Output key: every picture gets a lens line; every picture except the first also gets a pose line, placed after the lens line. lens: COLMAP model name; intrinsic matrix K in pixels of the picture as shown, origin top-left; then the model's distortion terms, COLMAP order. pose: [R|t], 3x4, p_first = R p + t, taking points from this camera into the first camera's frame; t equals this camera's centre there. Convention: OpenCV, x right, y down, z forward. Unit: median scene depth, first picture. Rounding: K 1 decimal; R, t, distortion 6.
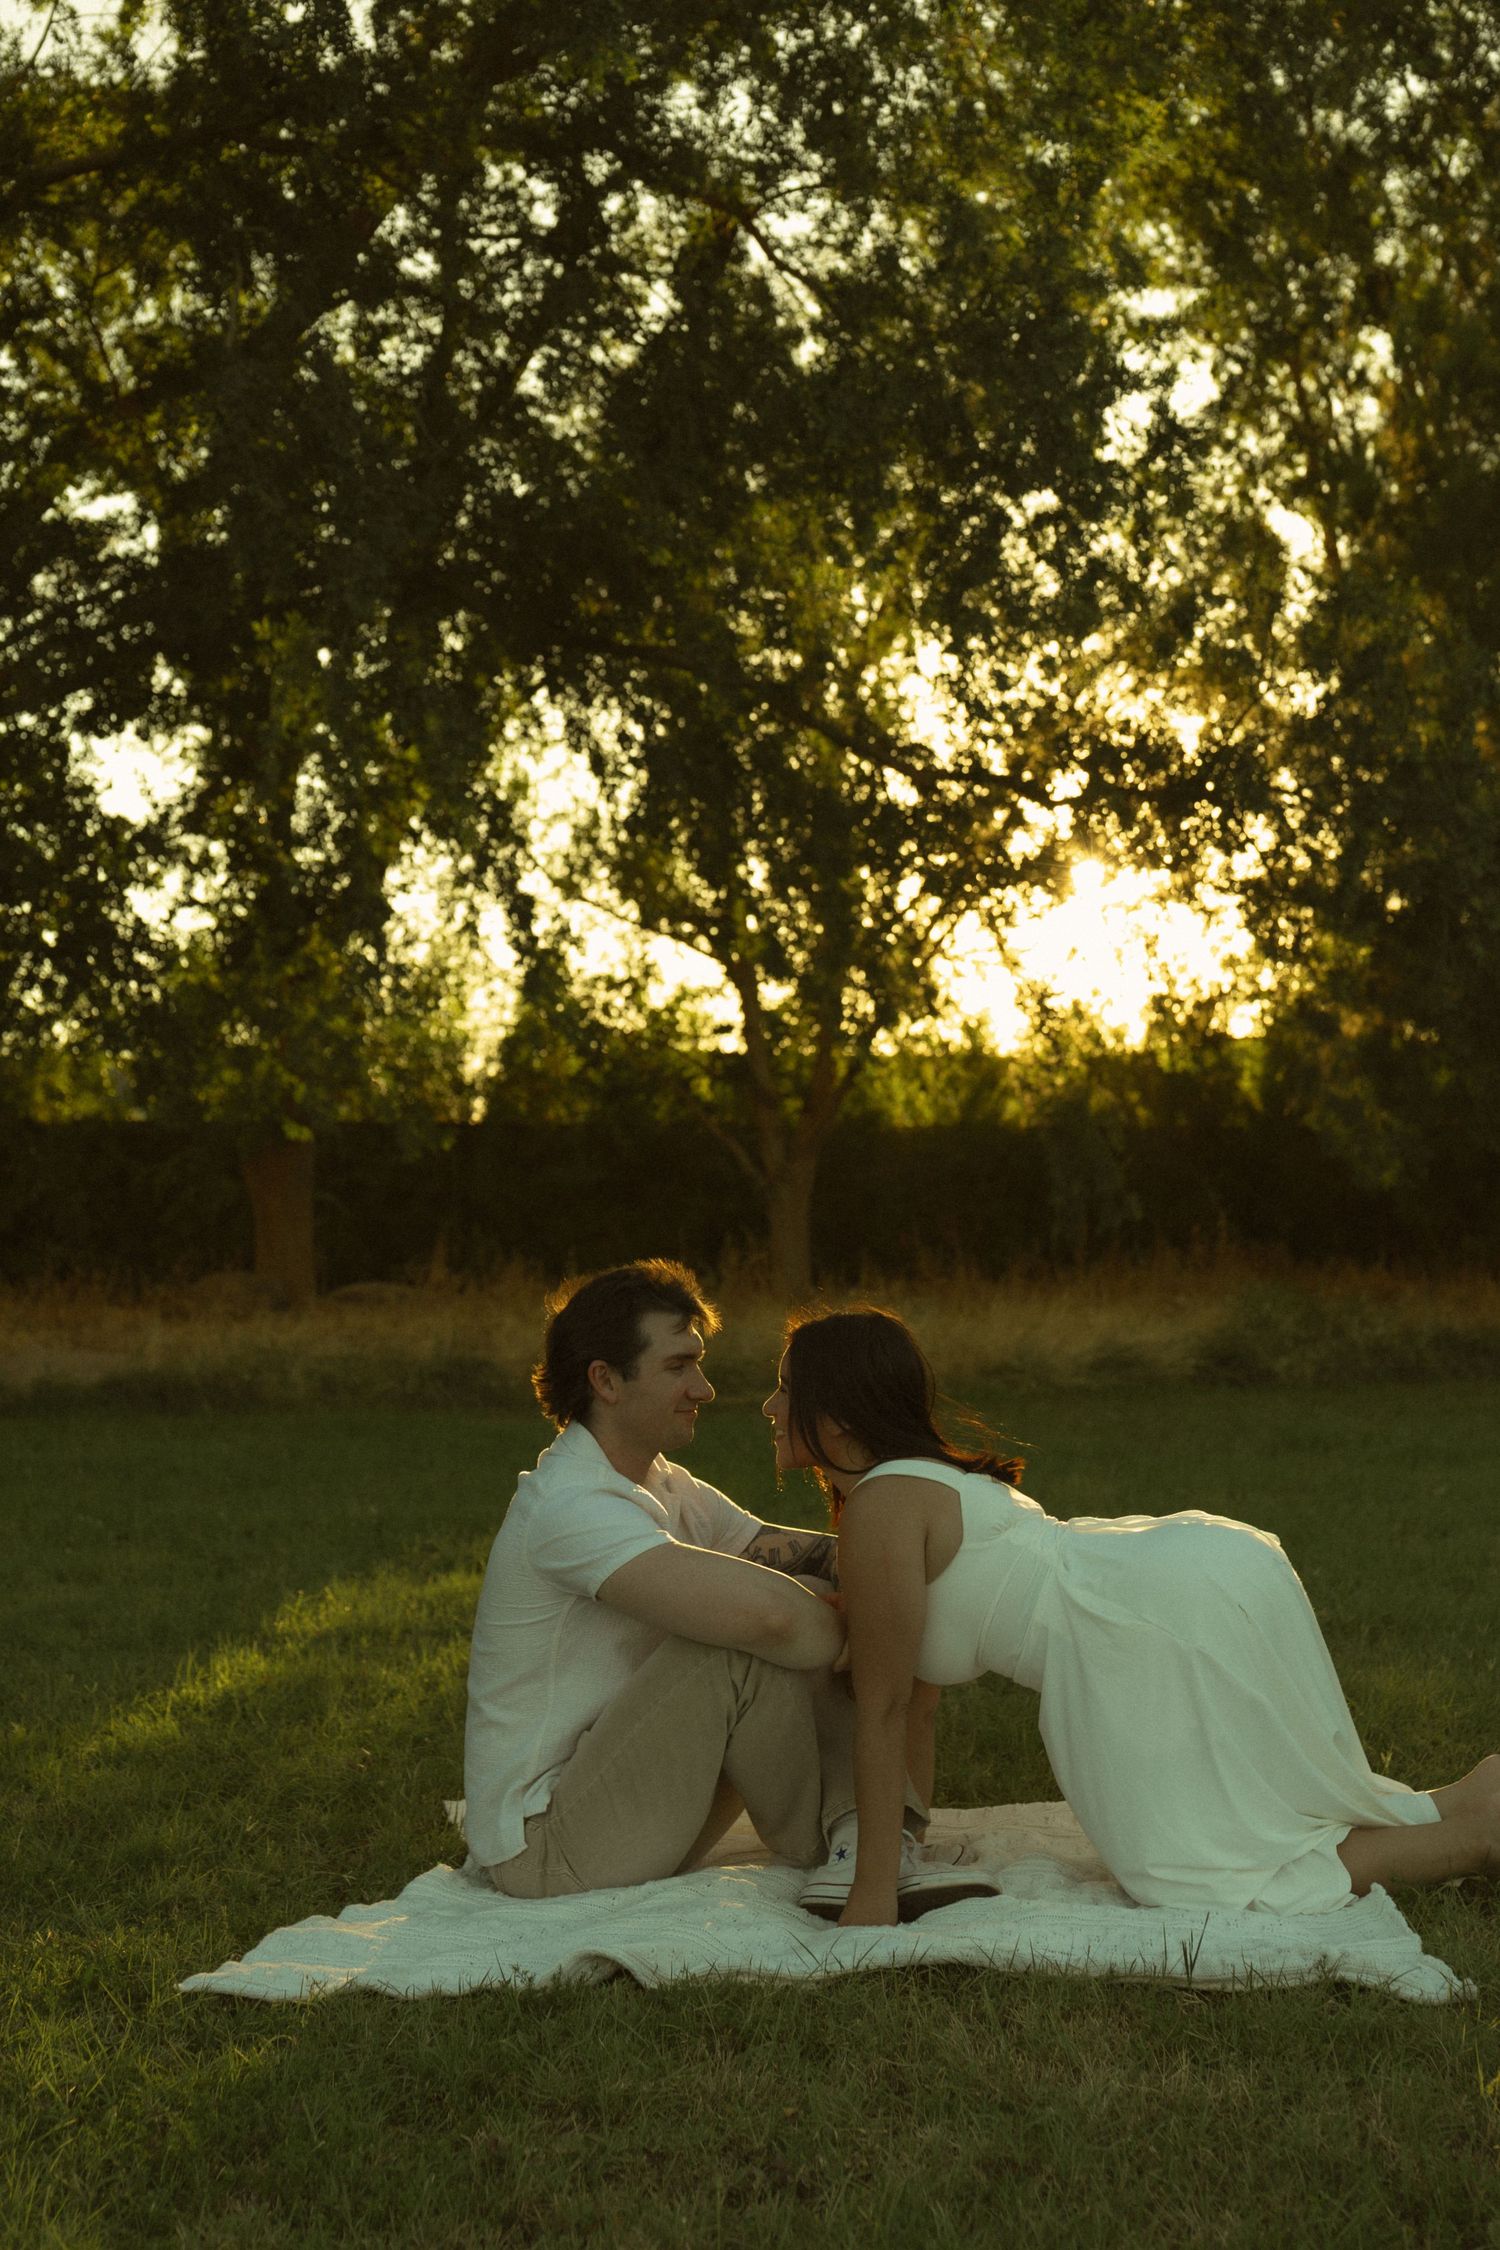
lens RADIAL K [[3232.8, 0, 722.2], [0, 3232.8, 1076.6], [0, 0, 1]] dist [-0.156604, 1.039737]
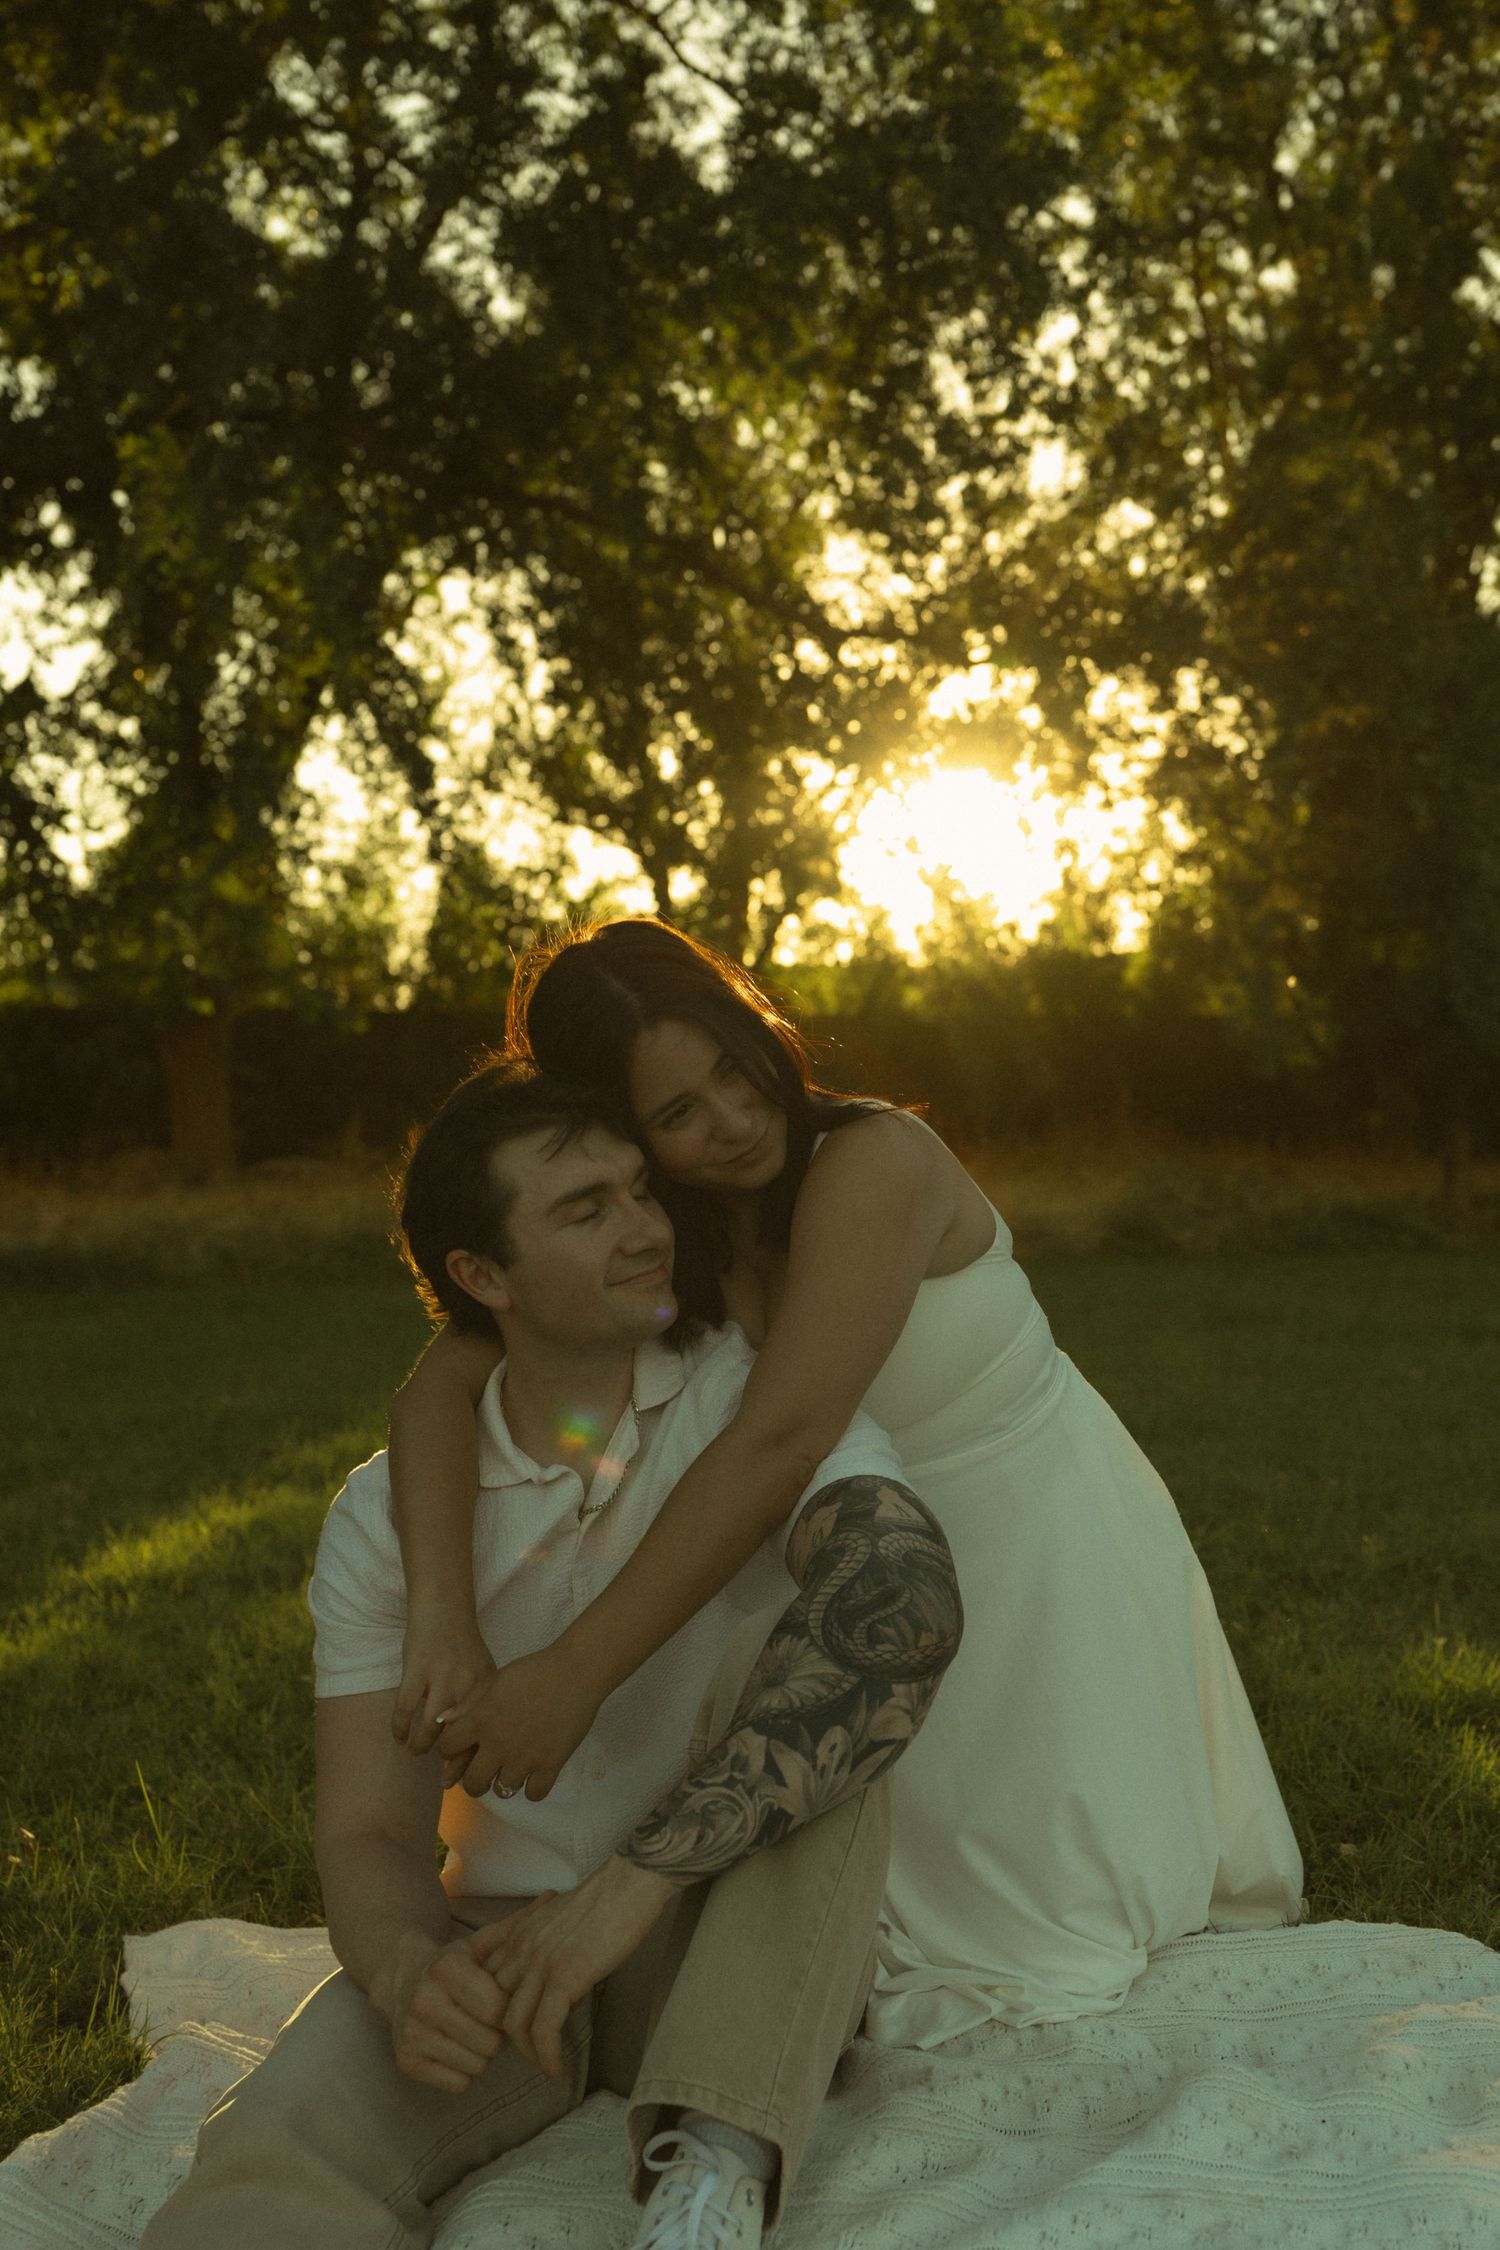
lens RADIAL K [[2835.1, 0, 750.0], [0, 2835.1, 1125.0], [0, 0, 1]] dist [0.008674, 0.013484]
pose [[0.999272, -0.002341, 0.038076, 0.002169], [0.000525, 0.998864, 0.047643, 0.010407], [-0.038144, -0.047589, 0.998138, 0.102281]]
